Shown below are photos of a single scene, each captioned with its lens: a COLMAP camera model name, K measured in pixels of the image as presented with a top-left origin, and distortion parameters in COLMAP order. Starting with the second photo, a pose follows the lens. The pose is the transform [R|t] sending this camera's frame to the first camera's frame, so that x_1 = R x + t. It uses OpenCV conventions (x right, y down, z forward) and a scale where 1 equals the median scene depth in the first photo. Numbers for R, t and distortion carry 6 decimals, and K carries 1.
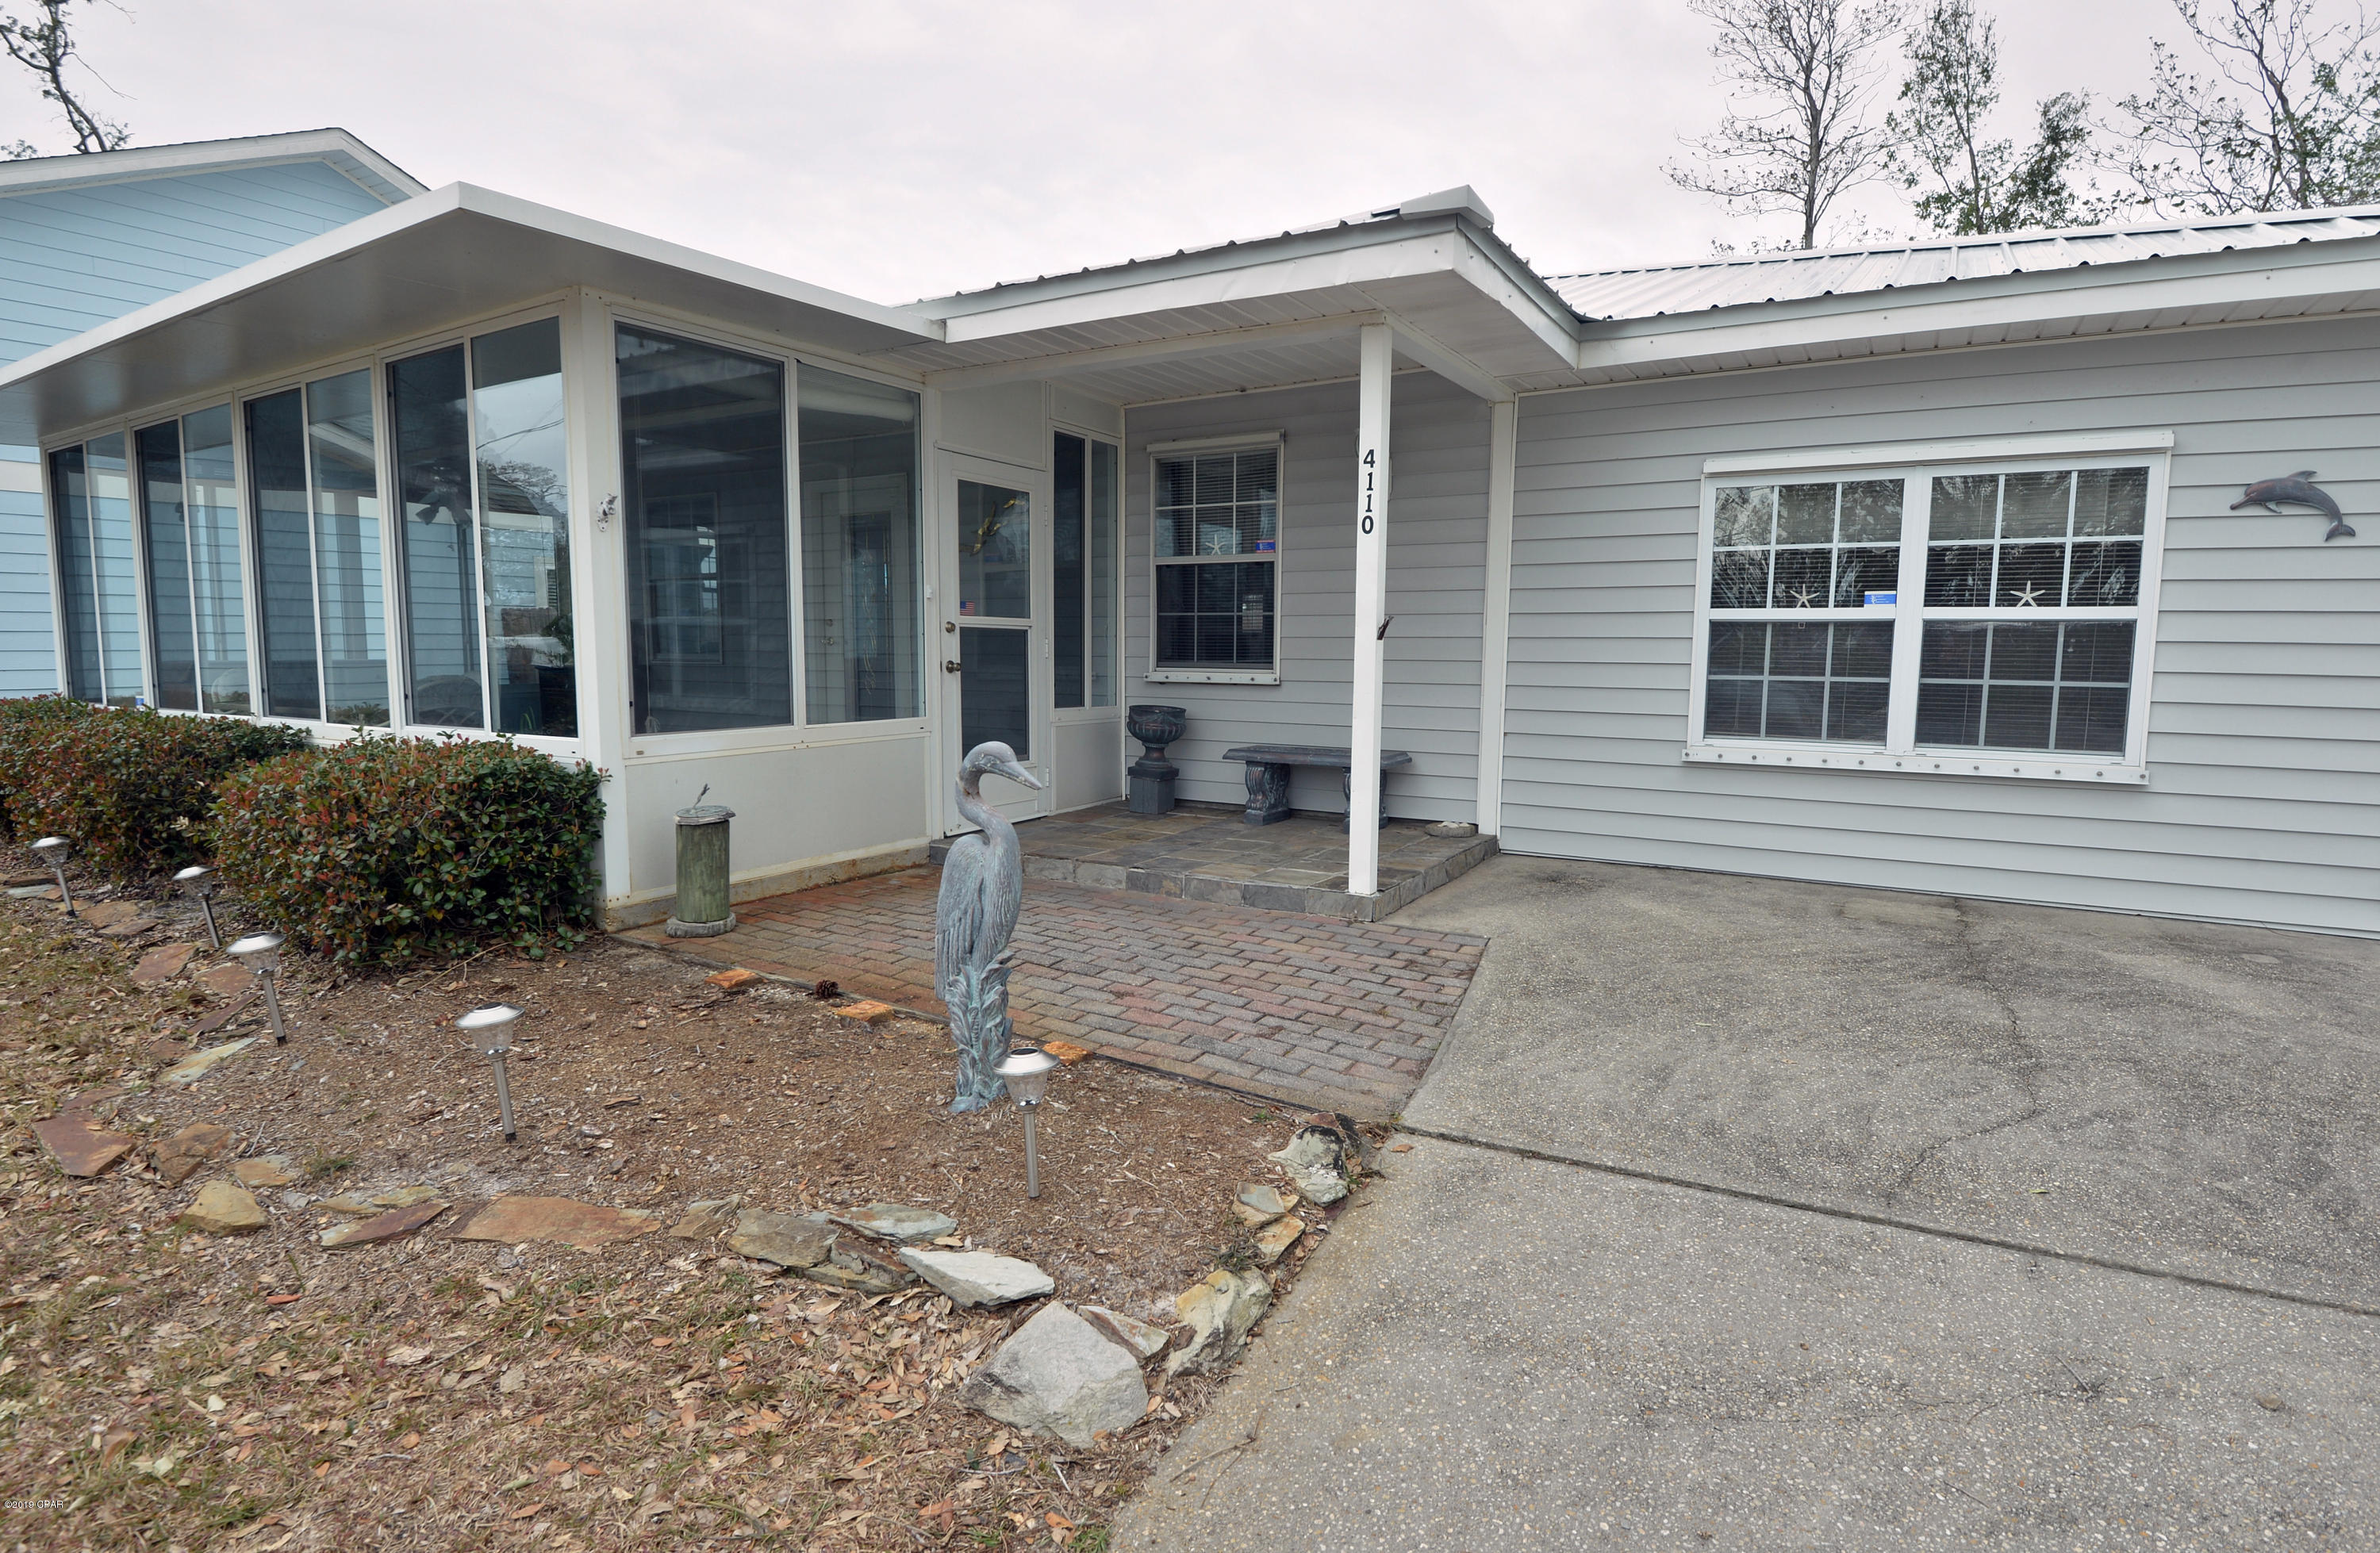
lens RADIAL K [[1212.5, 0, 1192.2], [0, 1212.5, 810.5], [0, 0, 1]] dist [-0.002439, -0.022063]
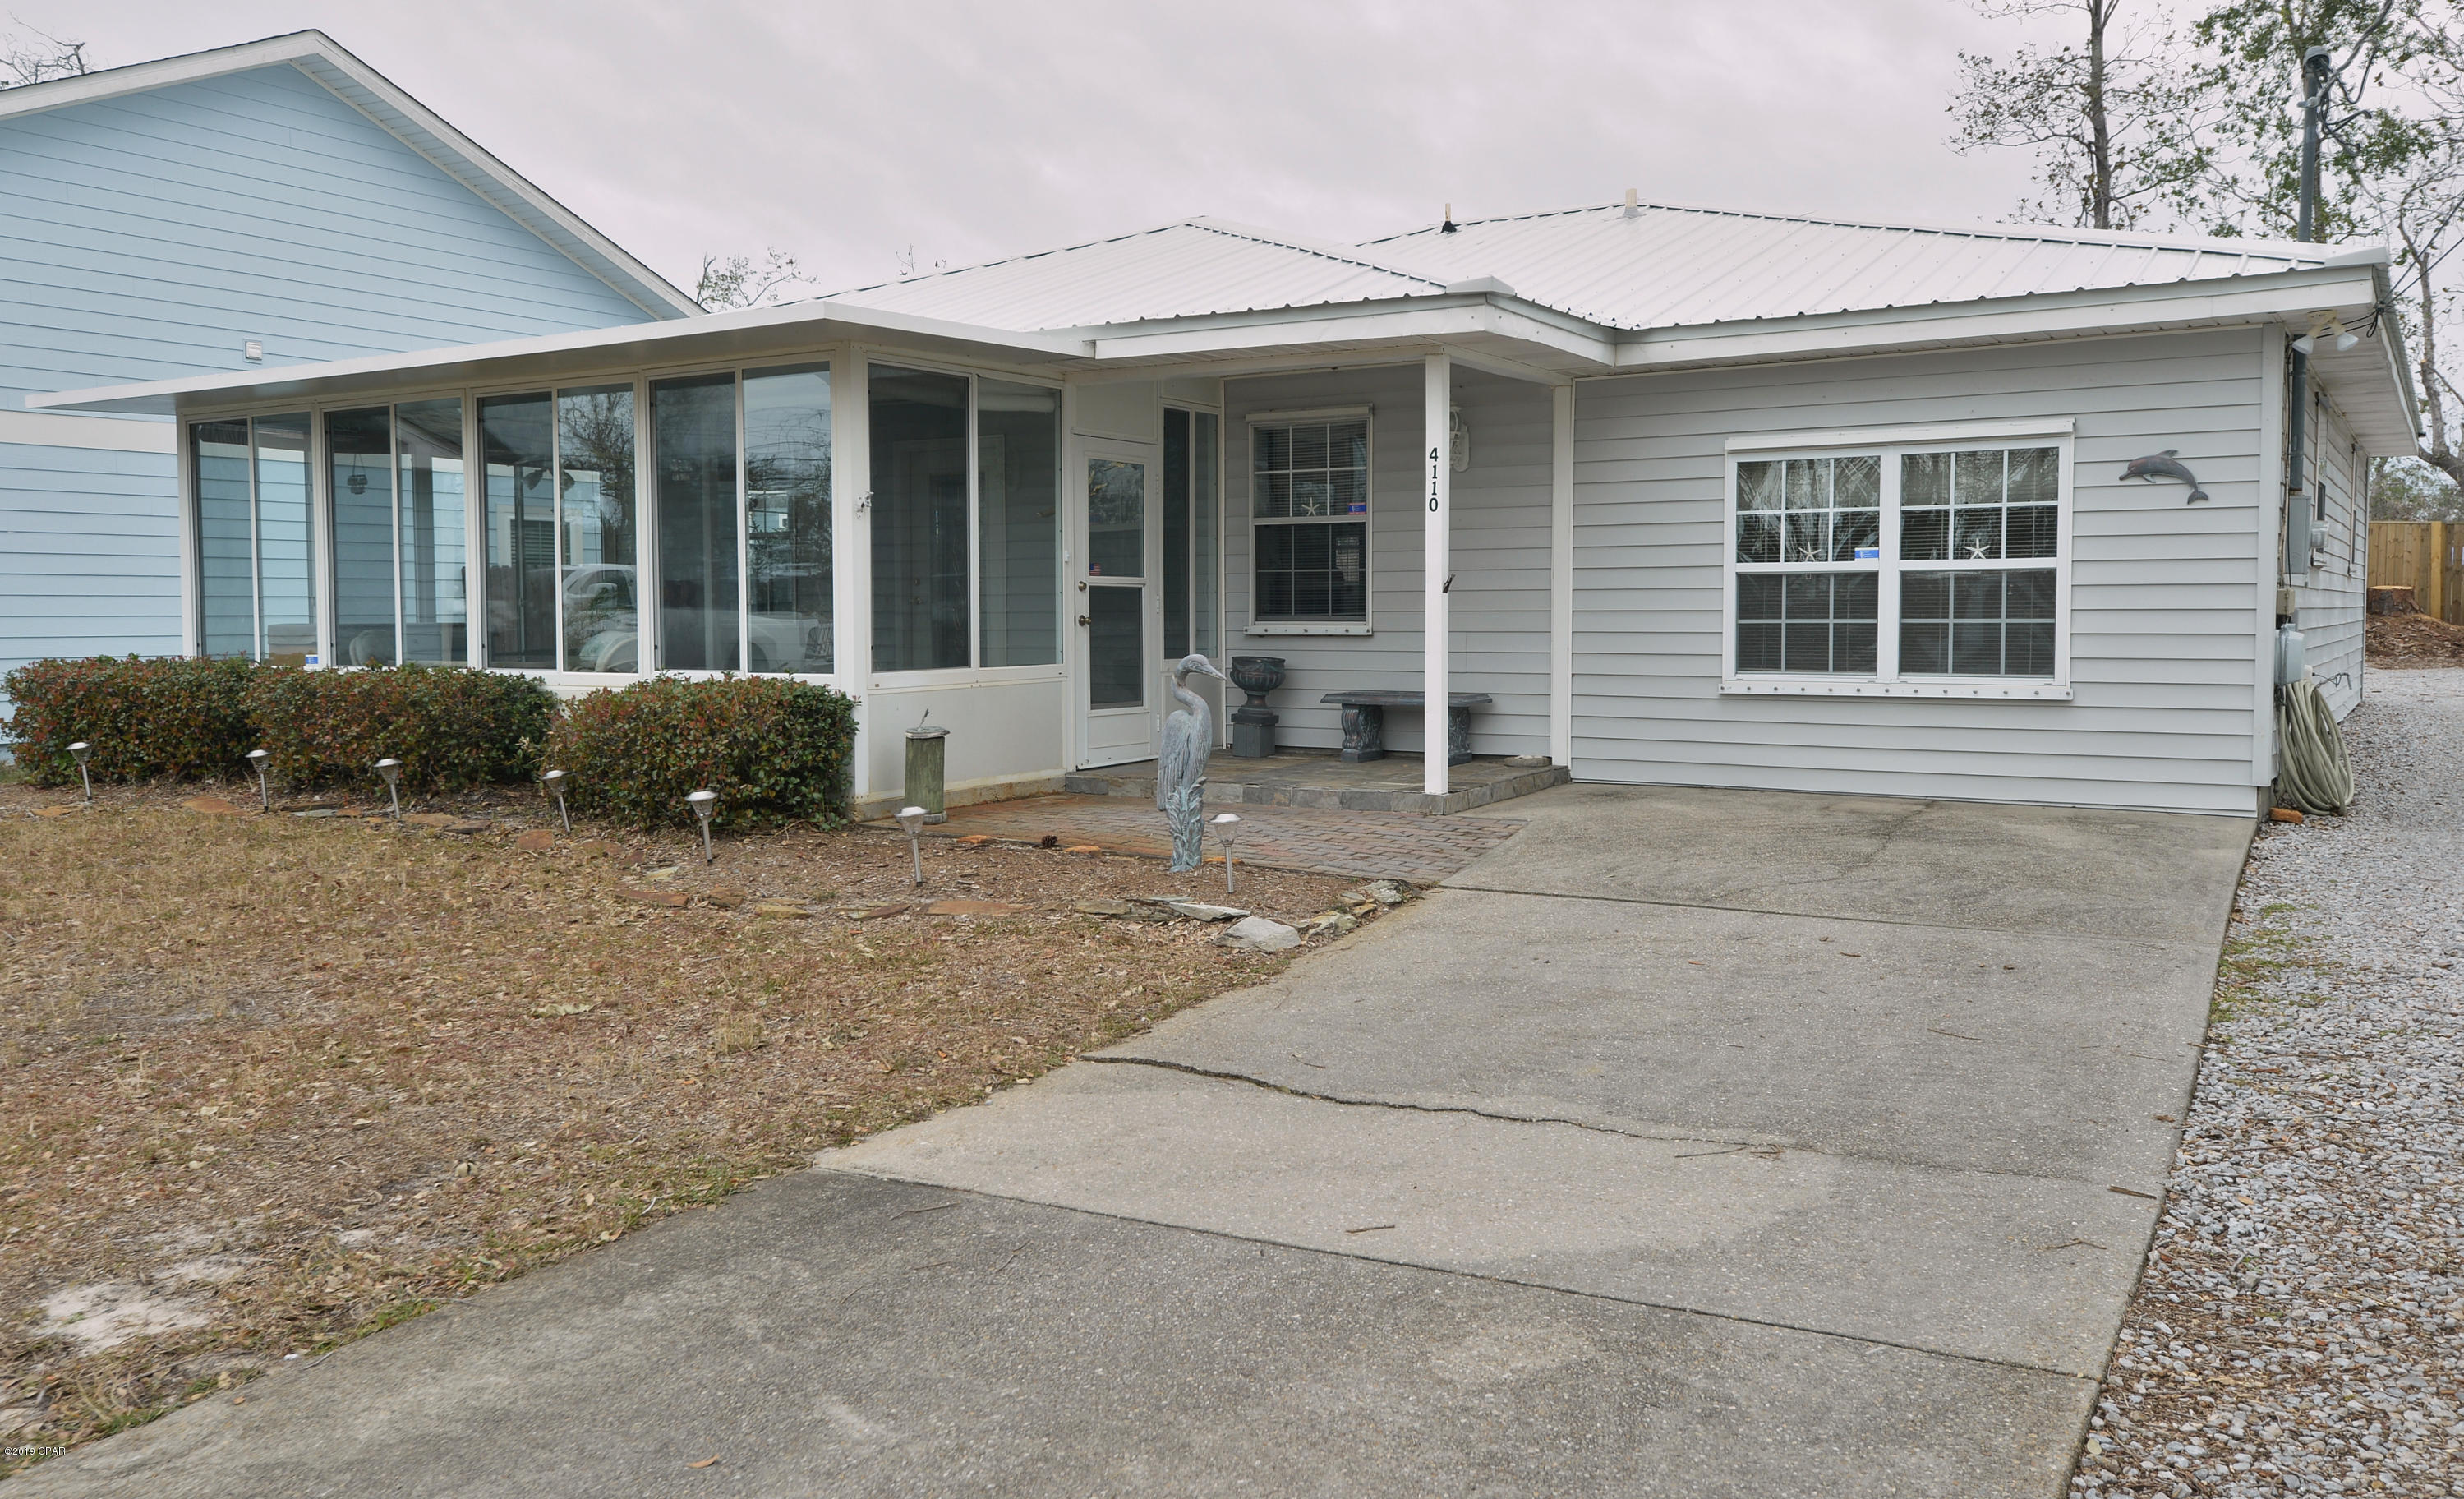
lens RADIAL K [[1916.6, 0, 1232.0], [0, 1916.6, 749.5], [0, 0, 1]] dist [0.009294, 0.002550]
pose [[0.999863, -0.010557, -0.012743, -0.040755], [0.009775, 0.998155, -0.059930, 0.126114], [0.013352, 0.059797, 0.998121, -0.892906]]
